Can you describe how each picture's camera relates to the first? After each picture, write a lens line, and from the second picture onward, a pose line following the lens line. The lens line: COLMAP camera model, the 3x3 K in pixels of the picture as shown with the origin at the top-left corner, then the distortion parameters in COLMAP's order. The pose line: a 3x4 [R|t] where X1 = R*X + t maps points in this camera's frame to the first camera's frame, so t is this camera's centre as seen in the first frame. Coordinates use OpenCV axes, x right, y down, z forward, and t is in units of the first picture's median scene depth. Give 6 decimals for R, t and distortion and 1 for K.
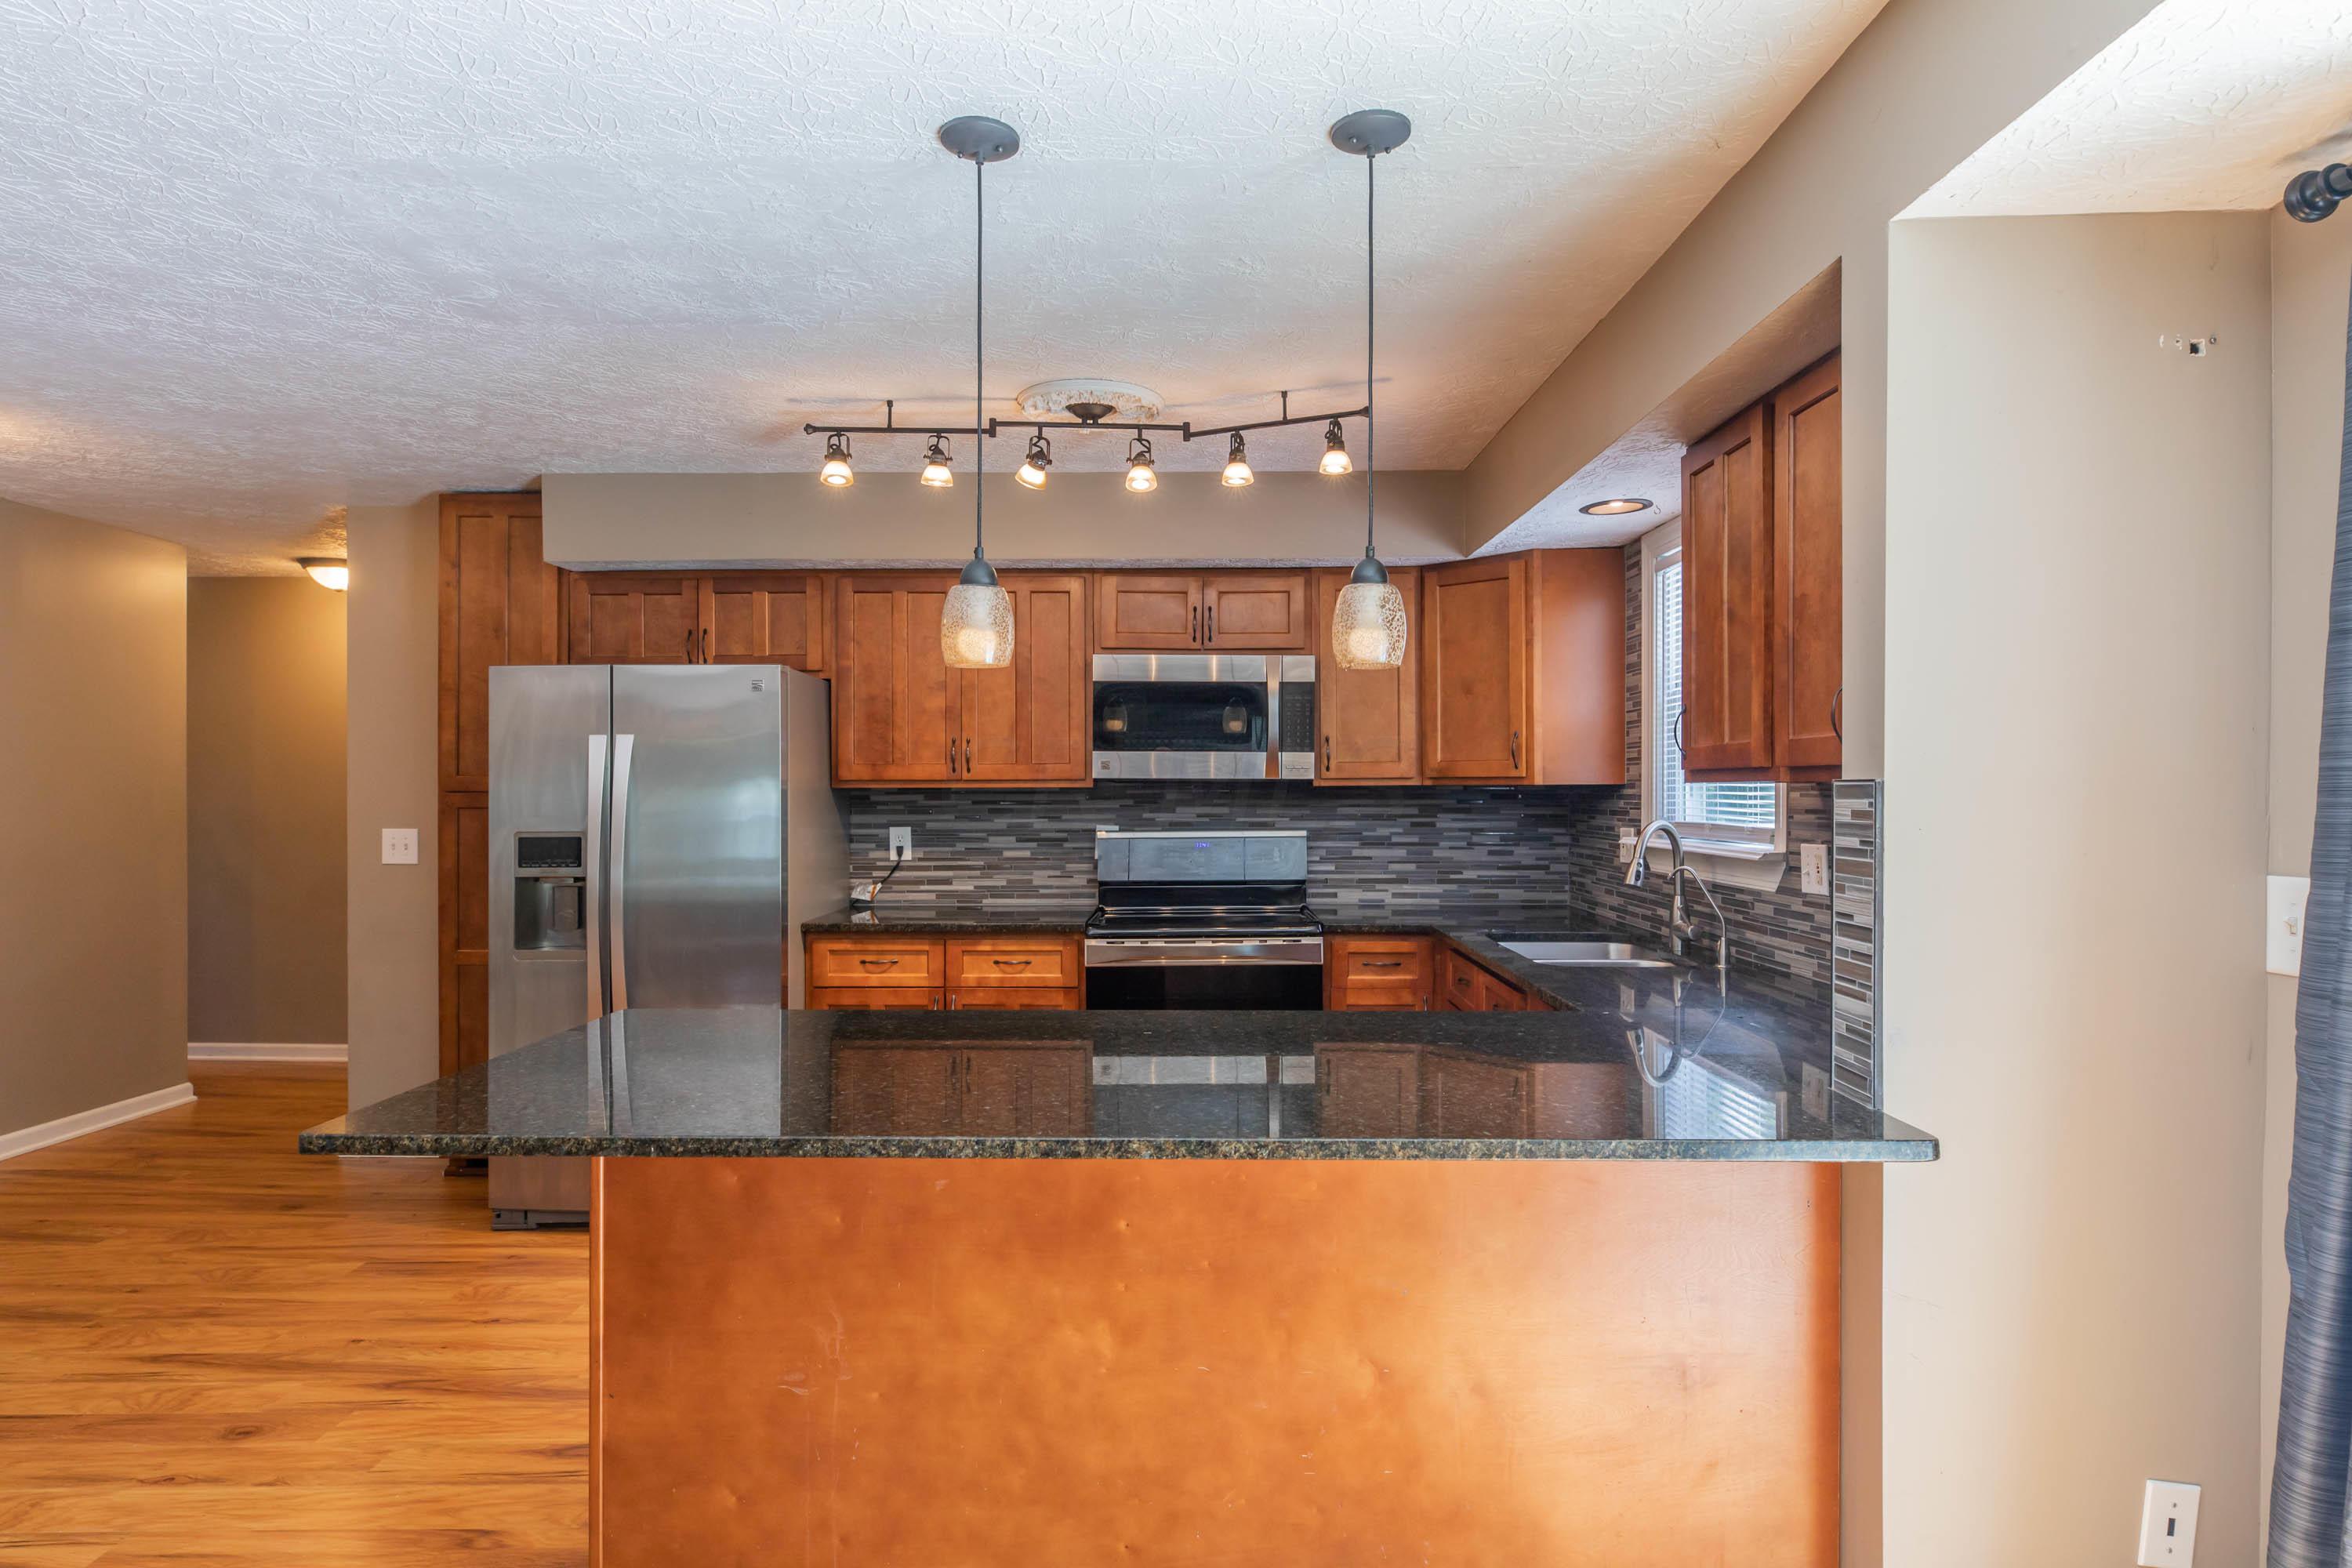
lens RADIAL K [[1262.5, 0, 1170.1], [0, 1262.5, 790.6], [0, 0, 1]] dist [0.000689, 0.000239]
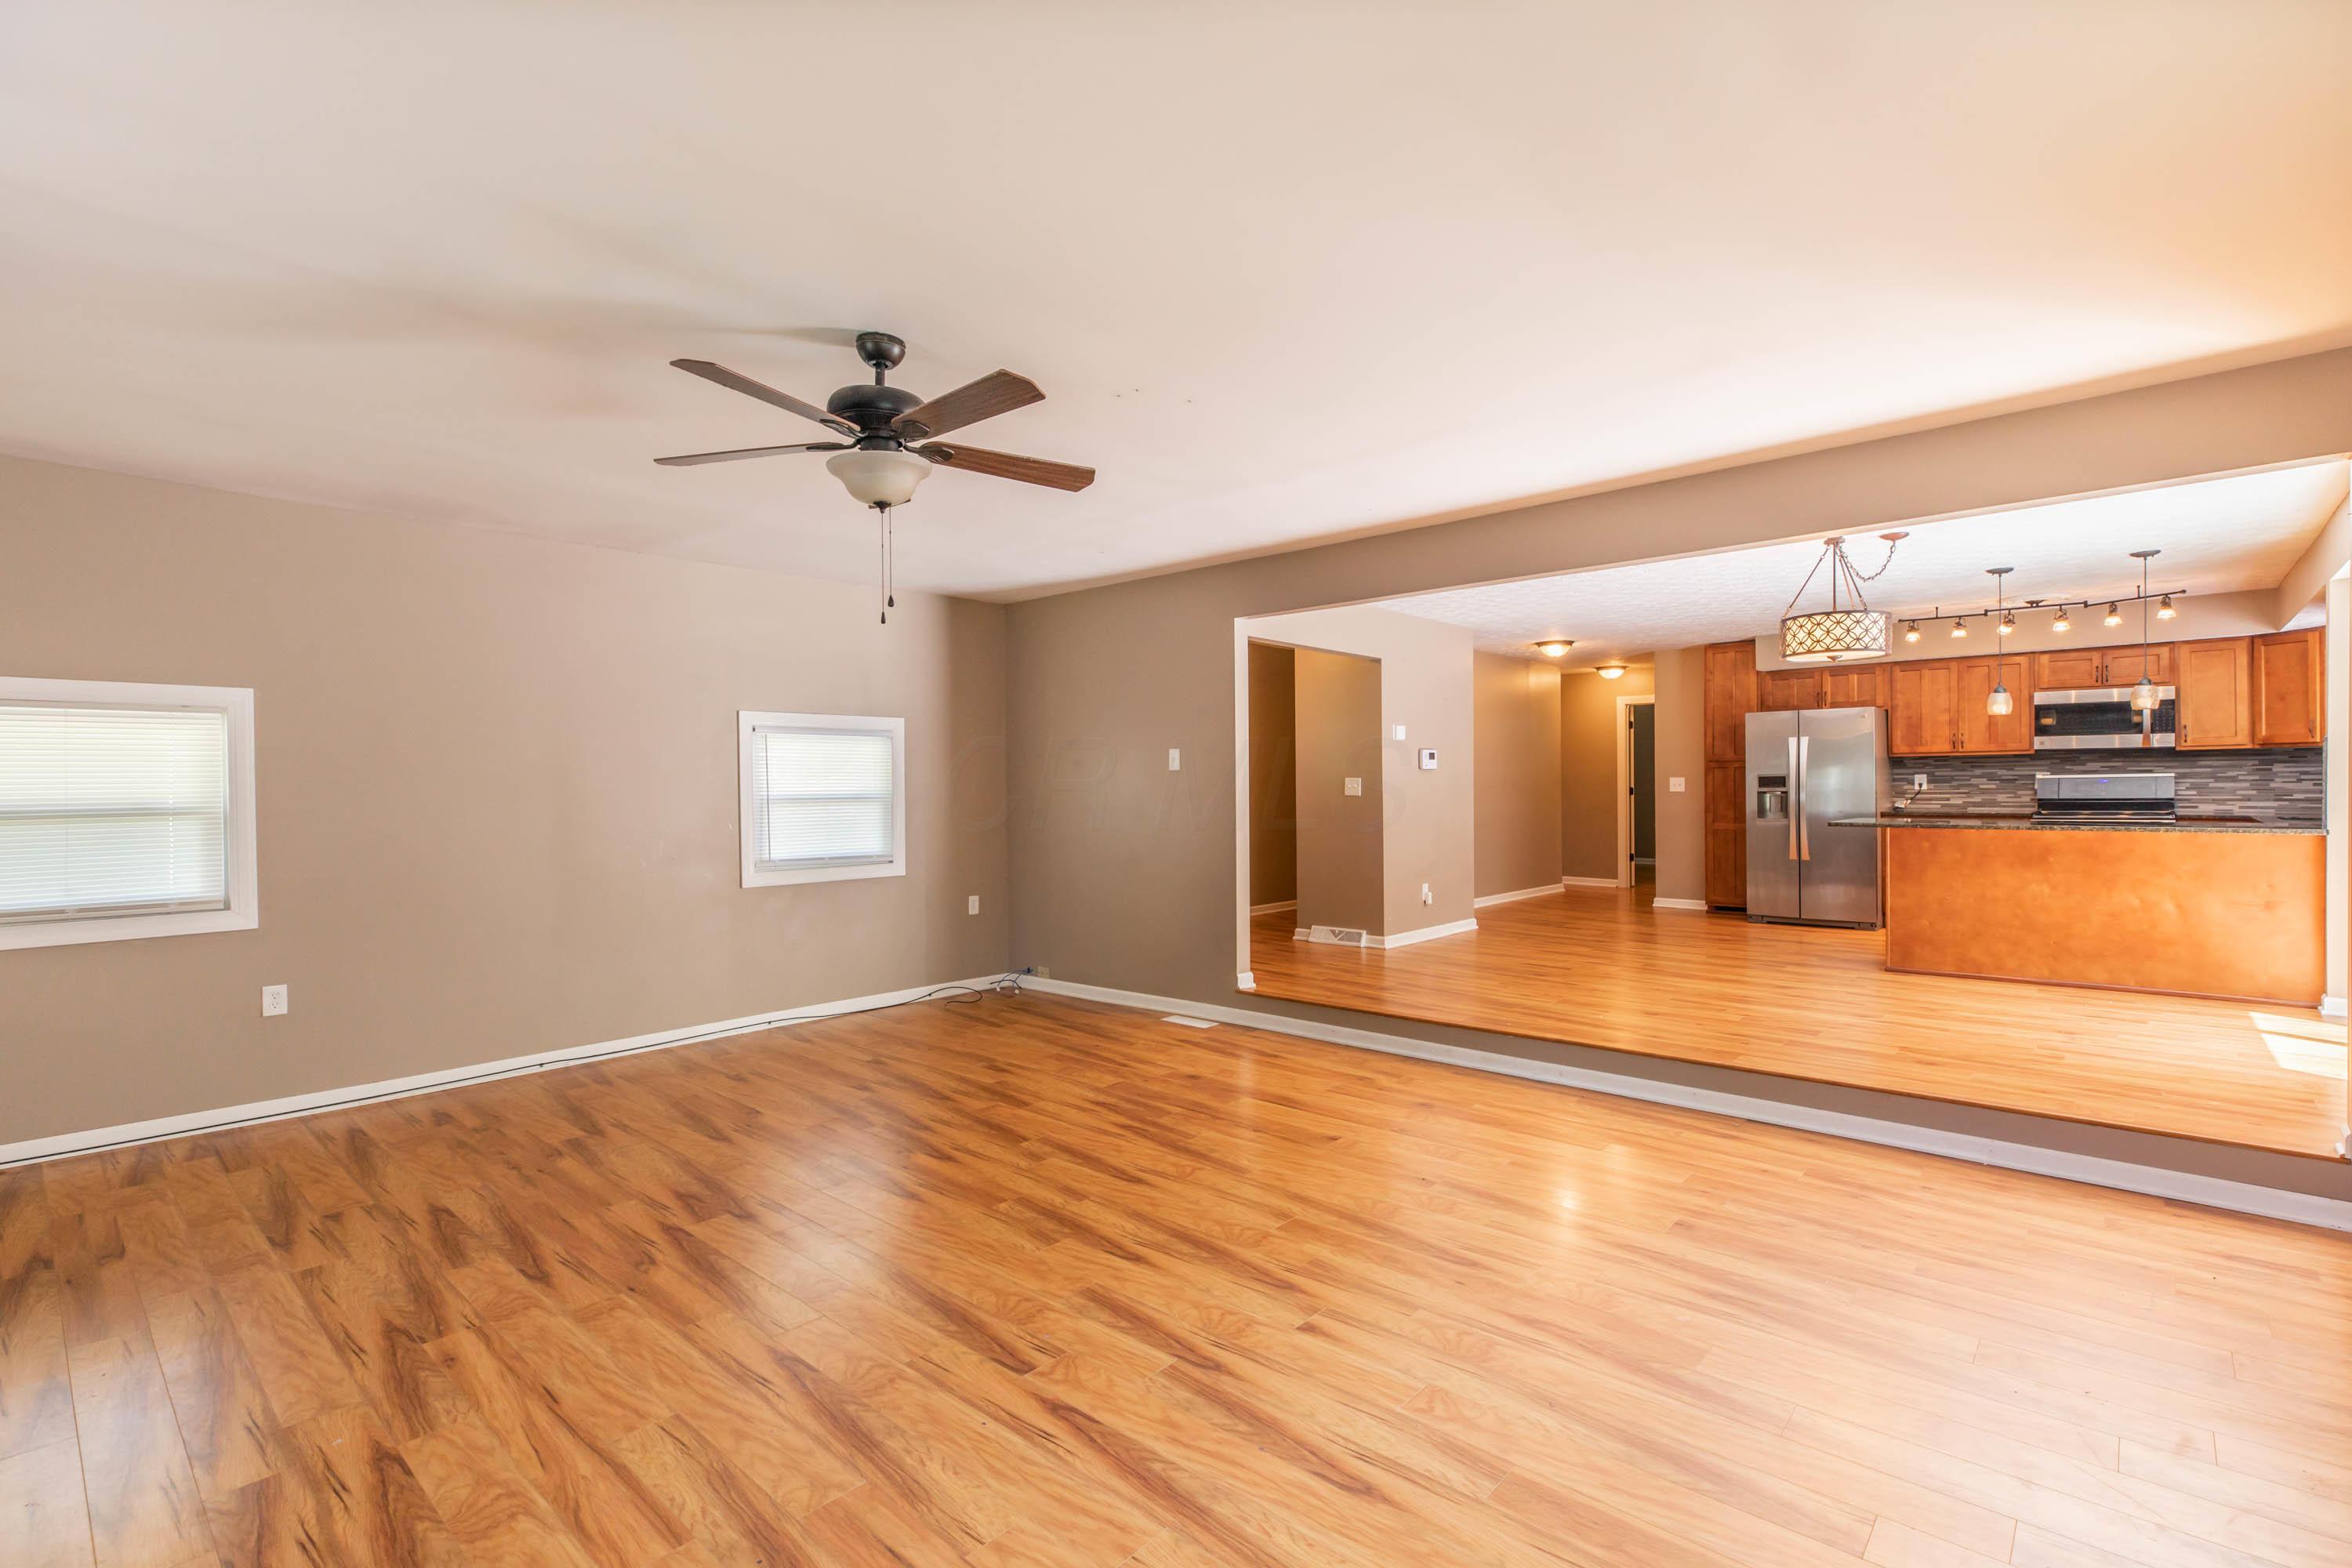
lens RADIAL K [[1054.4, 0, 1177.6], [0, 1054.4, 790.2], [0, 0, 1]] dist [0.007899, -0.002670]
pose [[0.745295, -0.002193, -0.666732, 0.055125], [0.007252, 0.999962, 0.004818, 0.041951], [0.666696, -0.008426, 0.745282, -1.360038]]
